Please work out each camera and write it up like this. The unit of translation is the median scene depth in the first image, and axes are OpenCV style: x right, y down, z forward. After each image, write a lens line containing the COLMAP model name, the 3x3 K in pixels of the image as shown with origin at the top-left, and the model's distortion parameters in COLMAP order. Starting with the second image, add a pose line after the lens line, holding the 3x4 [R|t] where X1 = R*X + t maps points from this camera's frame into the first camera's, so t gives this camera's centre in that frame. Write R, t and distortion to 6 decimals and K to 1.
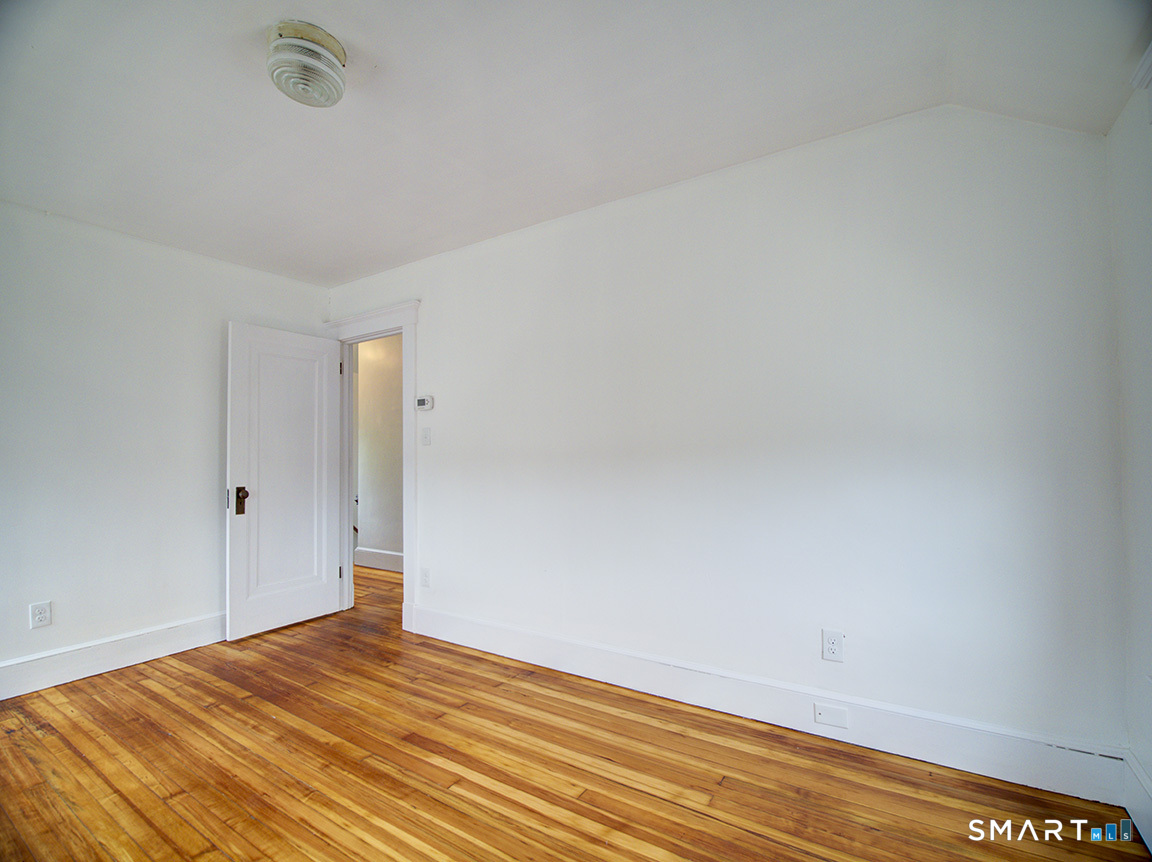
lens RADIAL K [[528.7, 0, 574.5], [0, 528.7, 433.9], [0, 0, 1]] dist [-0.014109, -0.000284]
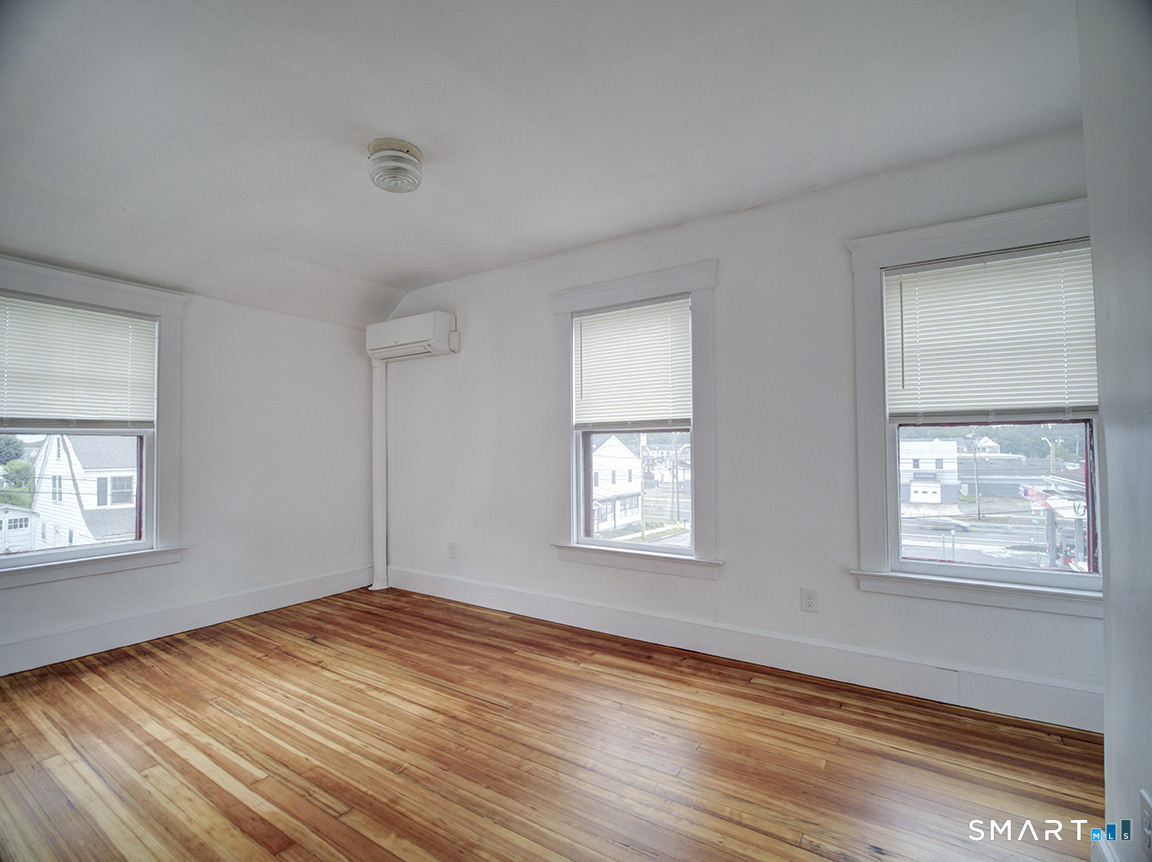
lens RADIAL K [[527.7, 0, 577.2], [0, 527.7, 444.6], [0, 0, 1]] dist [-0.015213, -0.000390]
pose [[-0.999818, 0.018140, -0.005953, -0.855180], [0.018376, 0.998931, -0.042417, 0.085047], [0.005177, -0.042519, -0.999082, 2.063274]]
